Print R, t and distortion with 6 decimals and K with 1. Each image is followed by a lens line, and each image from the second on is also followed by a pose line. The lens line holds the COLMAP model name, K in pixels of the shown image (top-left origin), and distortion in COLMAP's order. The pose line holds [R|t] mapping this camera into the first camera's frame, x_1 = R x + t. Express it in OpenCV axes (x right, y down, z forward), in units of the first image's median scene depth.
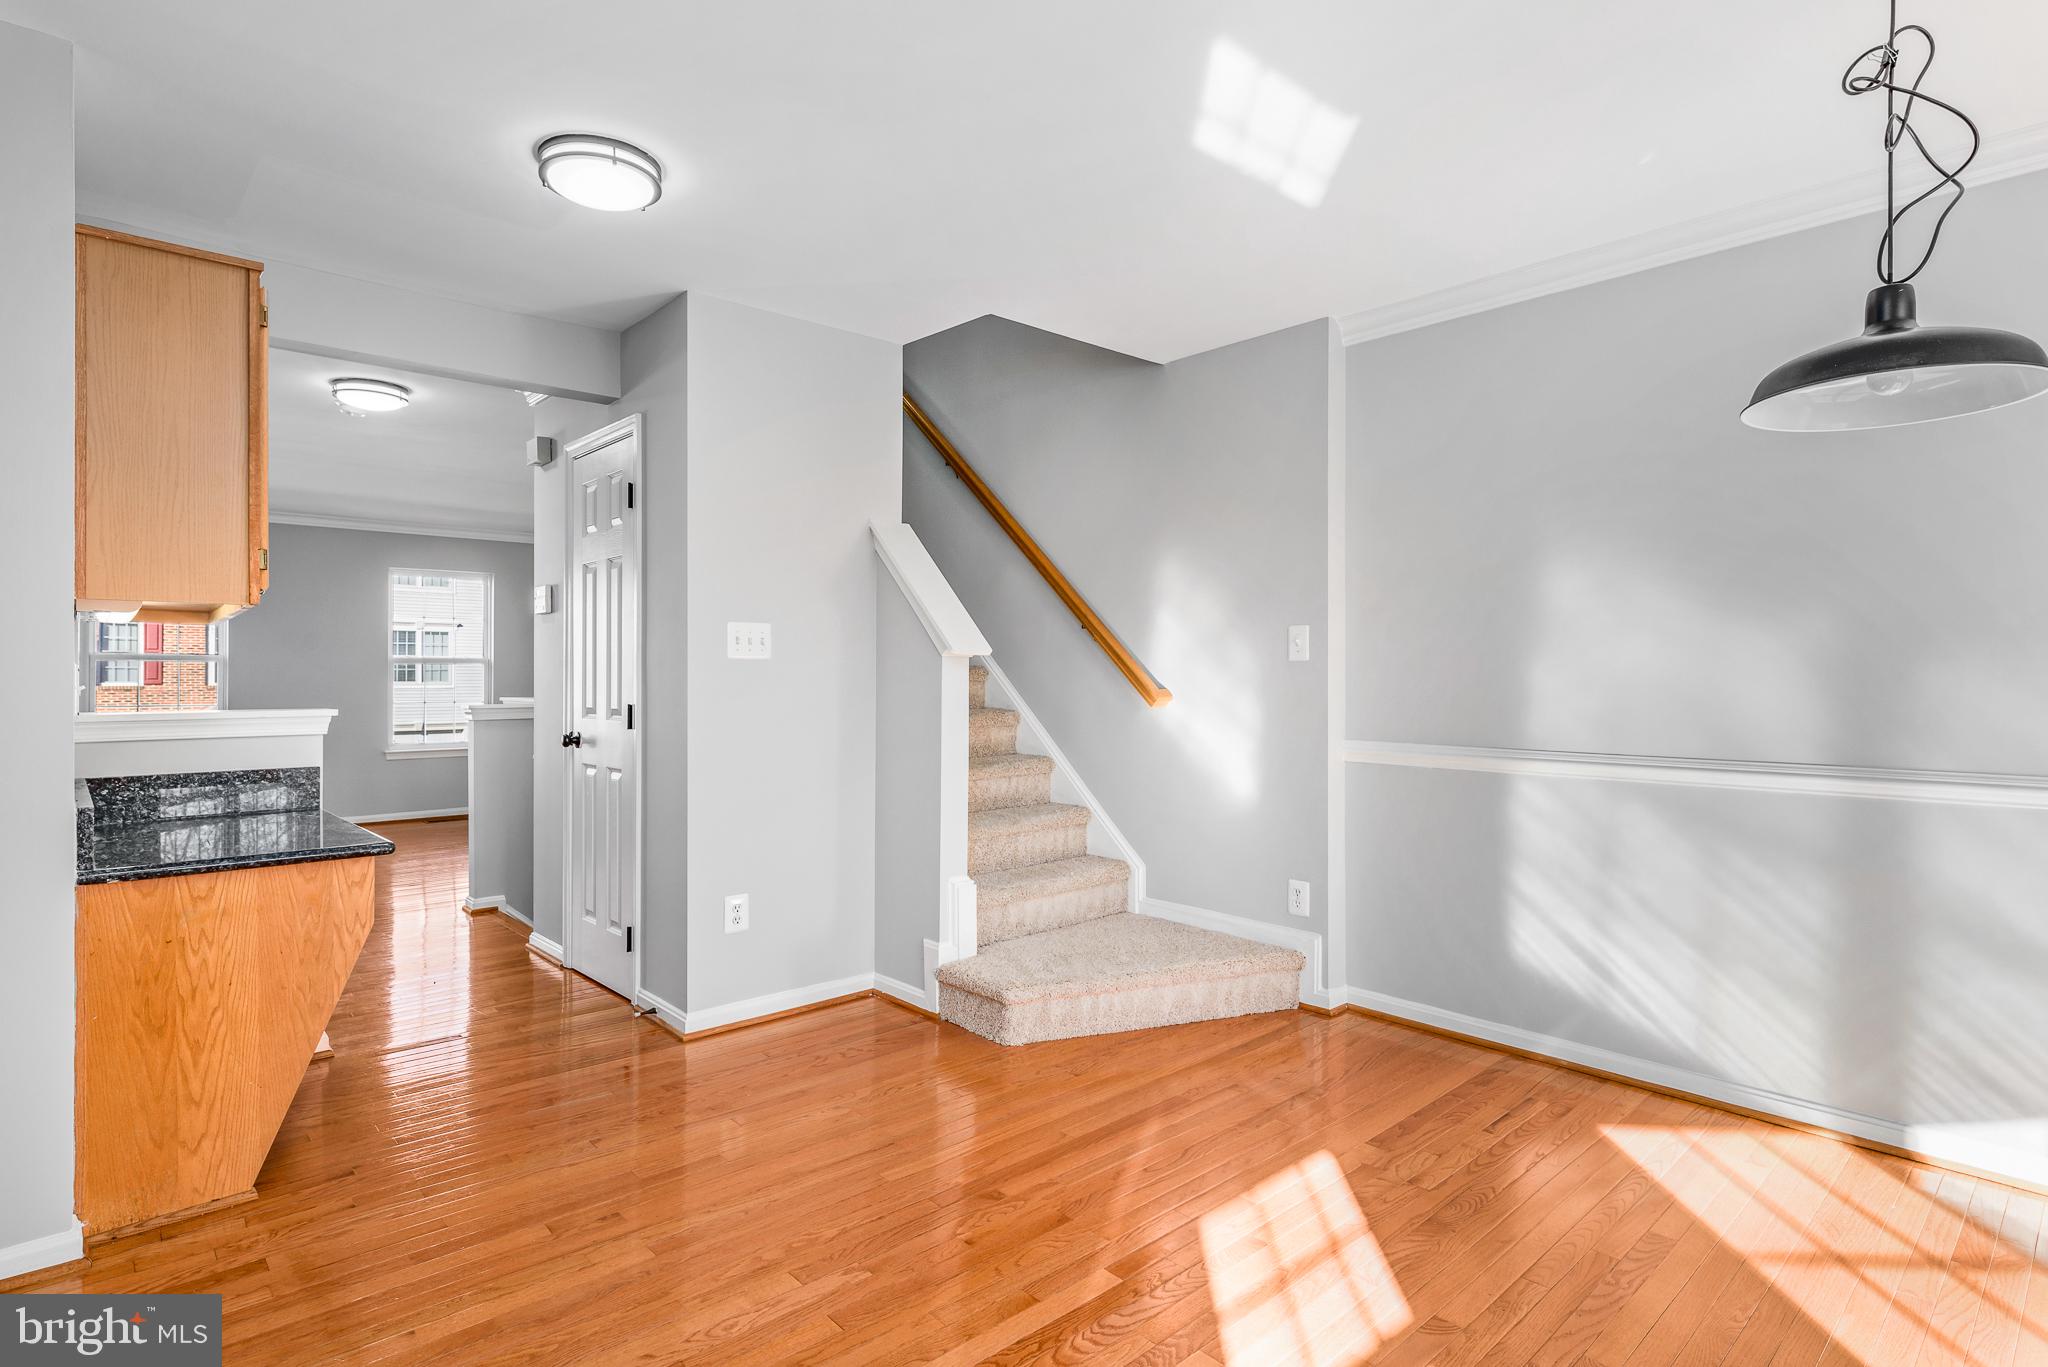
lens RADIAL K [[1037.9, 0, 1026.1], [0, 1037.9, 678.0], [0, 0, 1]] dist [0.003334, -0.006529]
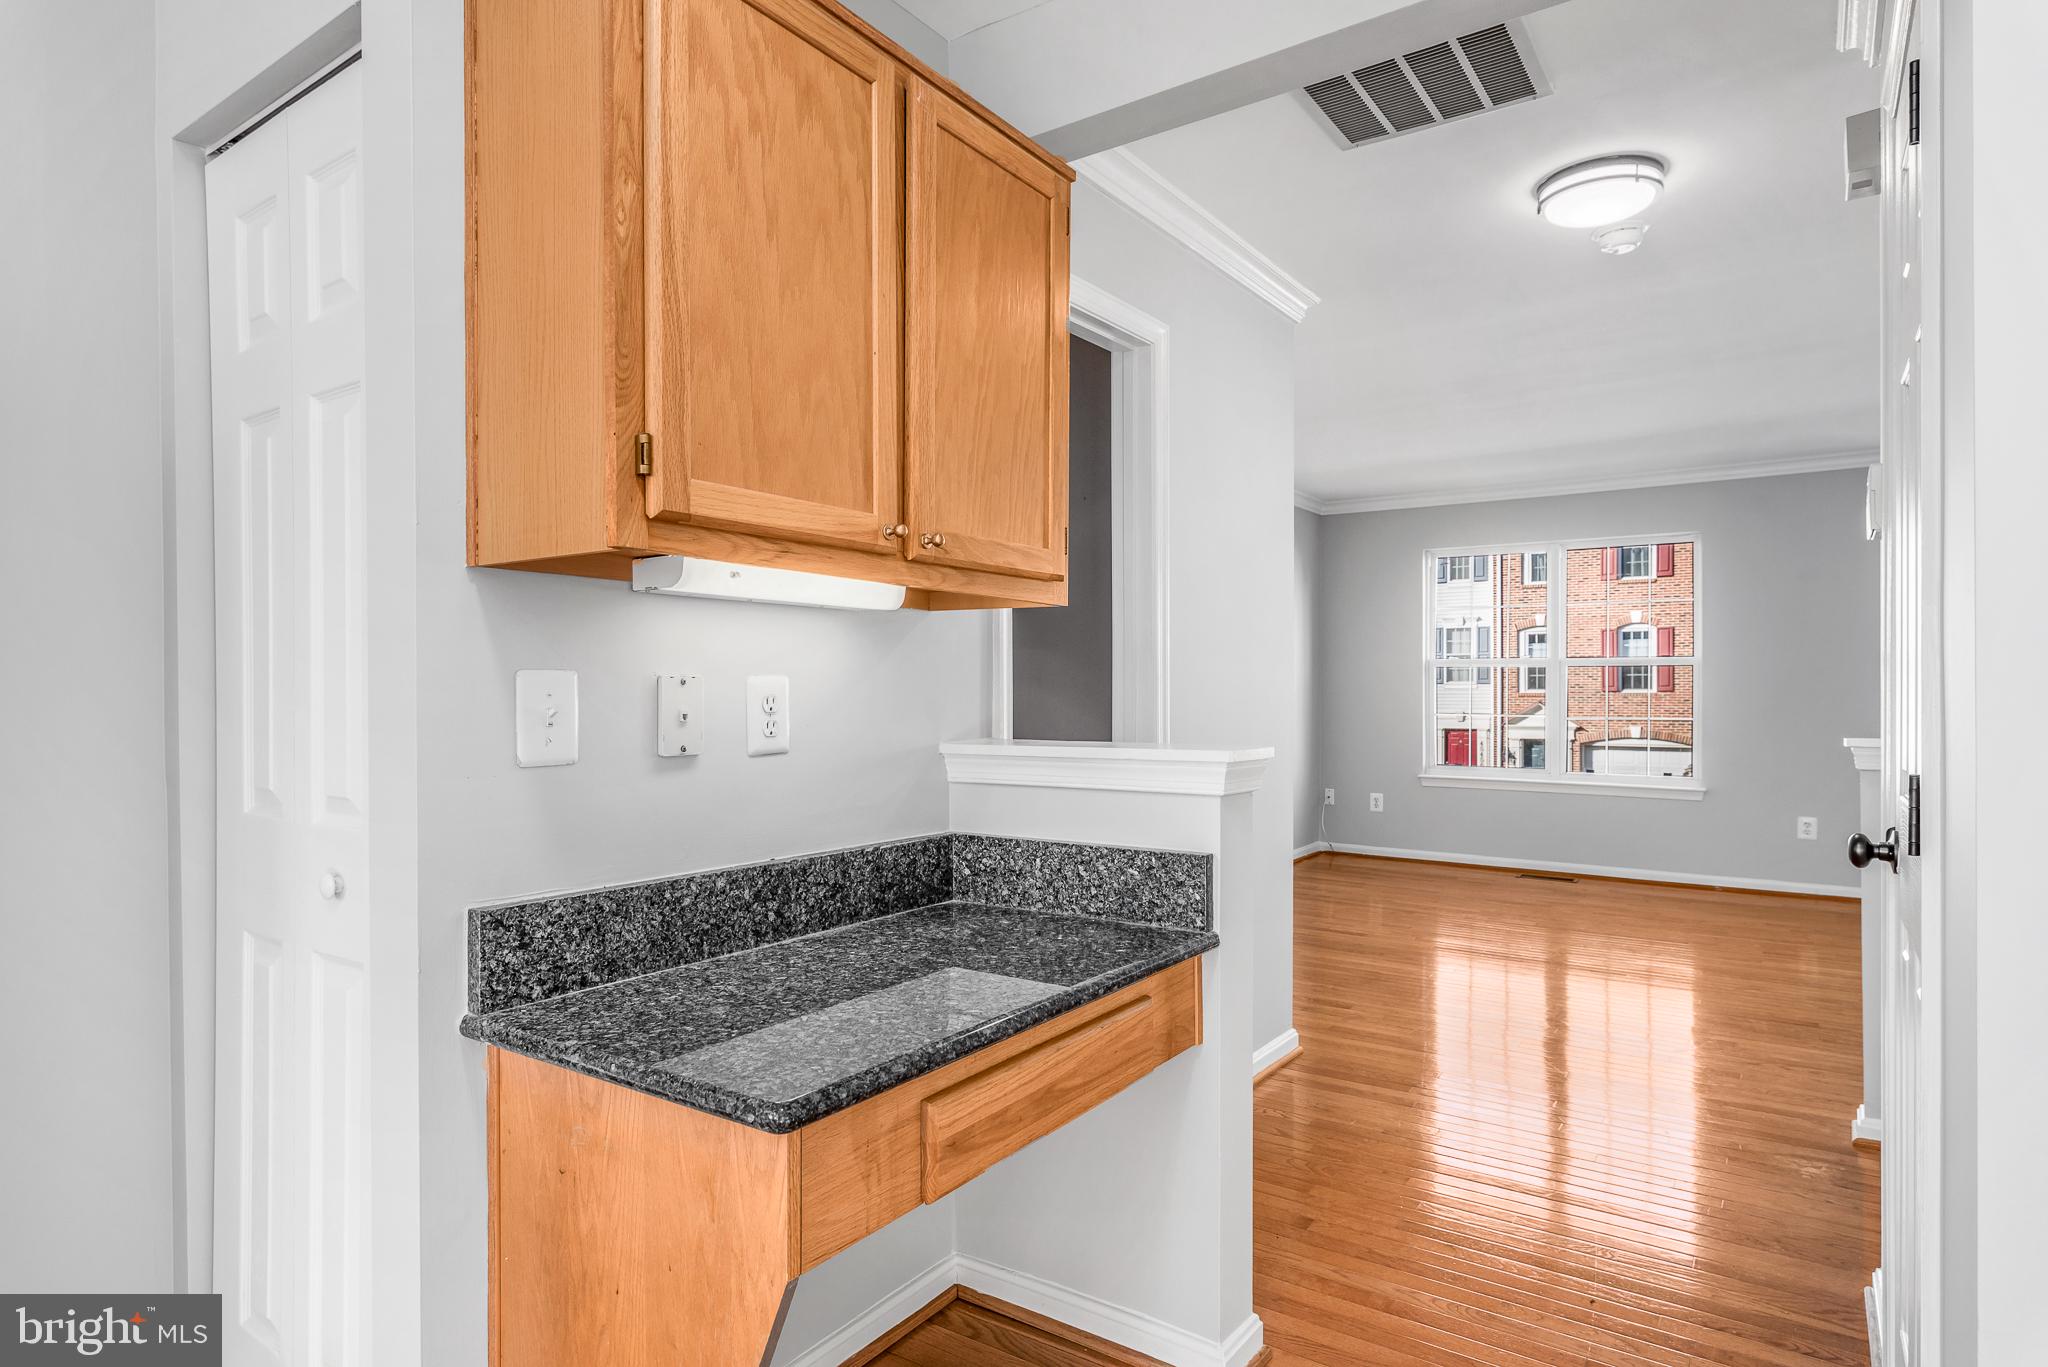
lens RADIAL K [[1126.3, 0, 1024.0], [0, 1126.3, 683.5], [0, 0, 1]] dist [0.002589, 0.000751]
pose [[0.220441, -0.003045, -0.975396, -0.156441], [0.004637, 0.999987, -0.002074, -0.004048], [0.975389, -0.004066, 0.220452, 0.949393]]
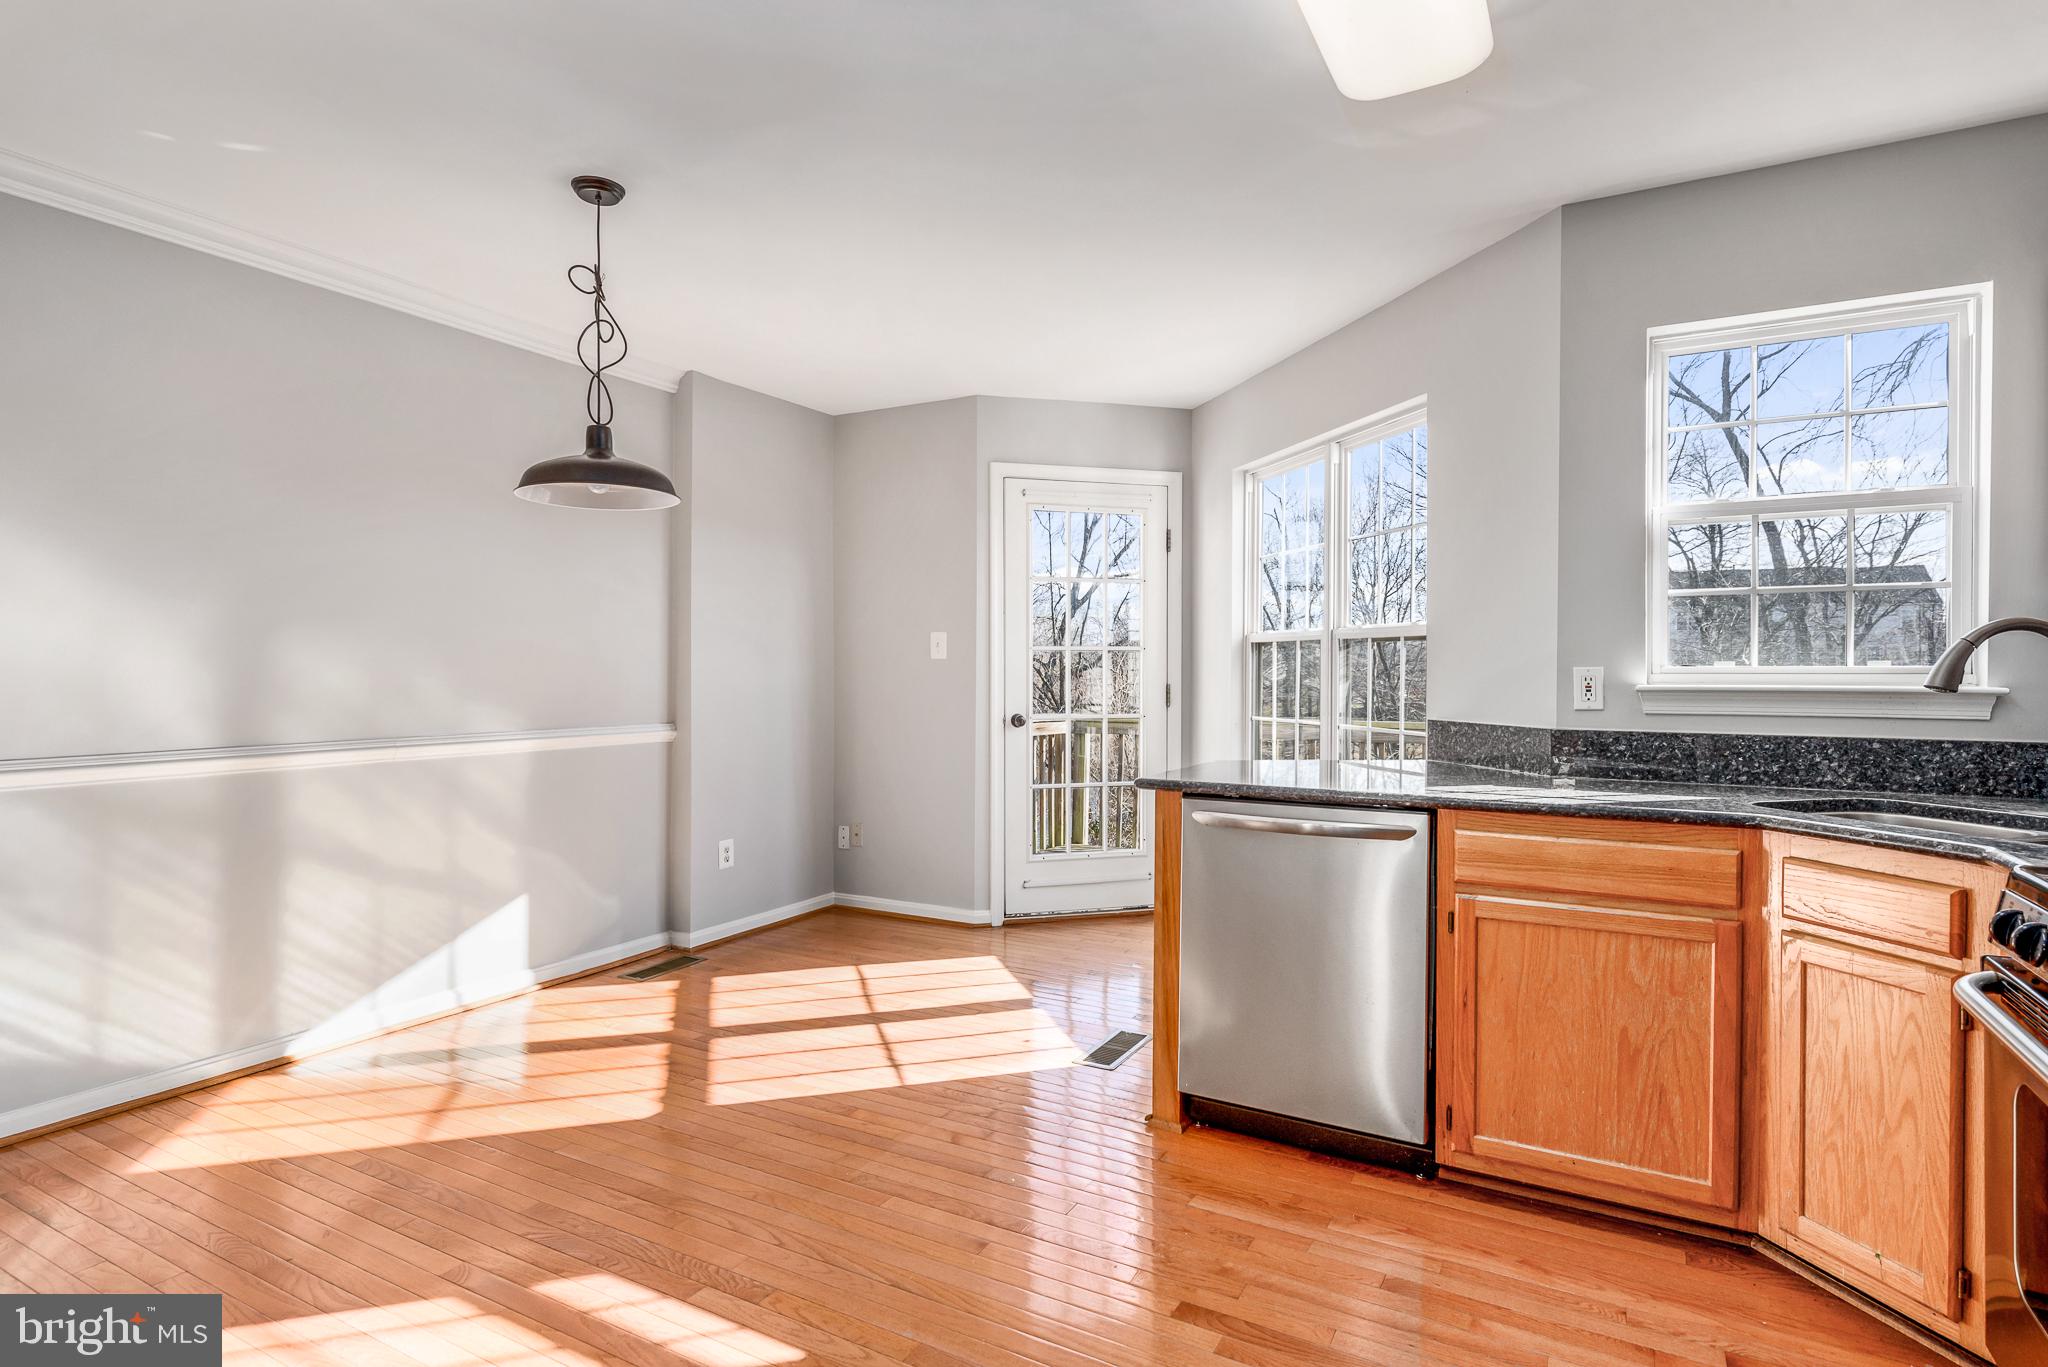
lens RADIAL K [[1037.9, 0, 1026.1], [0, 1037.9, 678.0], [0, 0, 1]] dist [0.003334, -0.006529]
pose [[-0.321980, -0.010102, 0.946692, -0.583866], [-0.002338, 0.999949, 0.009876, -0.004151], [-0.946743, 0.000967, -0.321987, 0.569219]]
